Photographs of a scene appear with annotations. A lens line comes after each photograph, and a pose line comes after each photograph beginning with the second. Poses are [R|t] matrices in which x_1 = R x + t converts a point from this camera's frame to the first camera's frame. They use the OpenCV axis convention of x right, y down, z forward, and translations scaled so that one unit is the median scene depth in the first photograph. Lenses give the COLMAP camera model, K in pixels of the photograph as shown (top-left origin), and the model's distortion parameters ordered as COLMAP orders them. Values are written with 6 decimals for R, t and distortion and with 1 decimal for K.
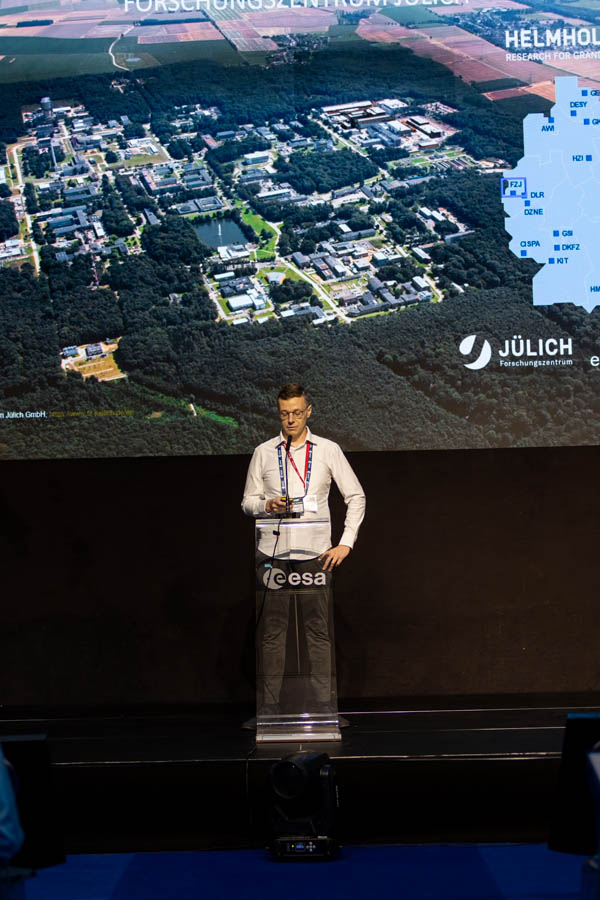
lens RADIAL K [[1802.0, 0, 304.0], [0, 1802.0, 448.1], [0, 0, 1]] dist [0.002203, 0.000000]
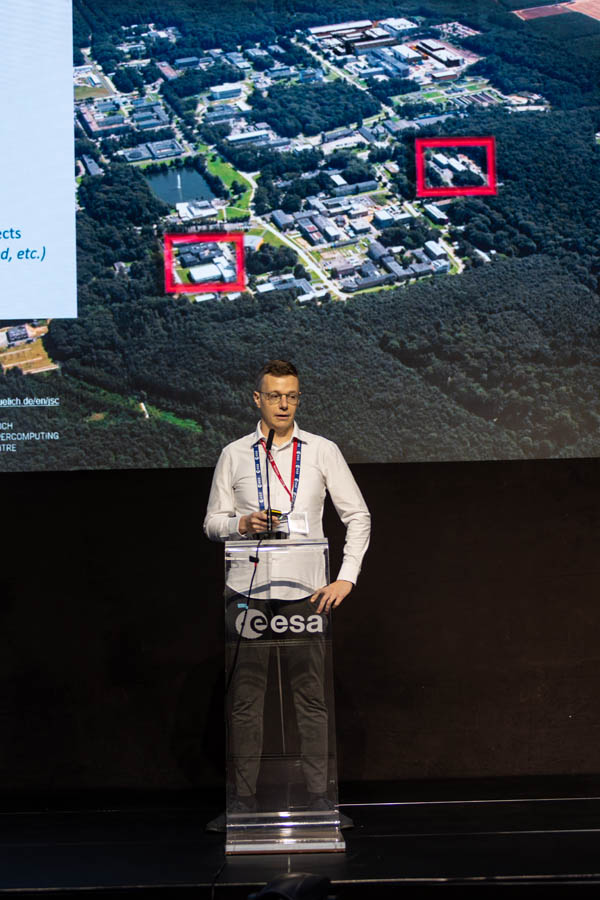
lens RADIAL K [[1802.0, 0, 307.1], [0, 1802.0, 457.7], [0, 0, 1]] dist [0.002203, 0.000000]
pose [[0.999817, -0.000322, 0.019112, -0.006061], [0.000831, 0.999646, -0.026600, 0.019933], [-0.019097, 0.026611, 0.999463, 0.219550]]
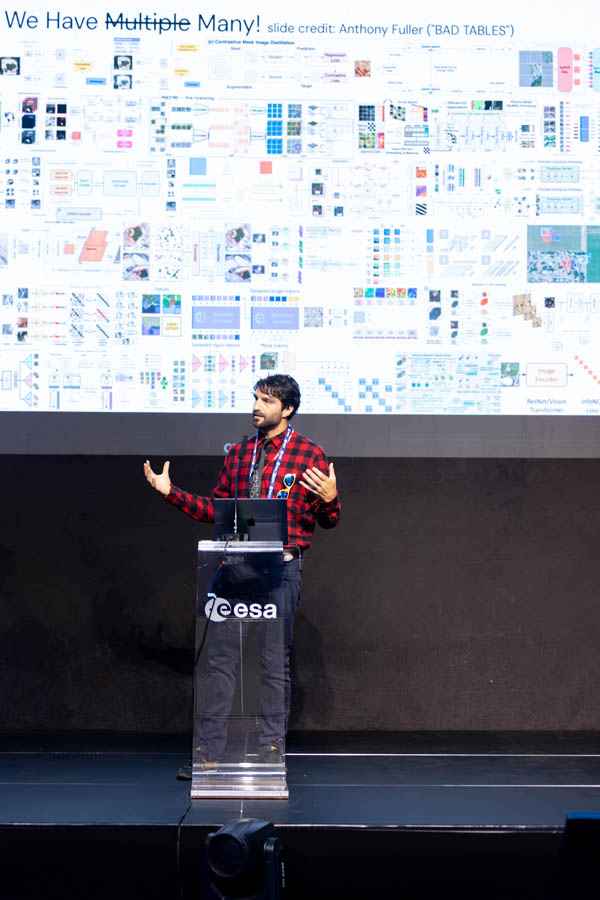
lens RADIAL K [[1802.0, 0, 307.2], [0, 1802.0, 445.1], [0, 0, 1]] dist [0.002203, 0.000000]
pose [[0.998988, 0.031310, 0.032299, -0.002939], [-0.031713, 0.999425, 0.012022, -0.014569], [-0.031904, -0.013034, 0.999406, 0.101639]]
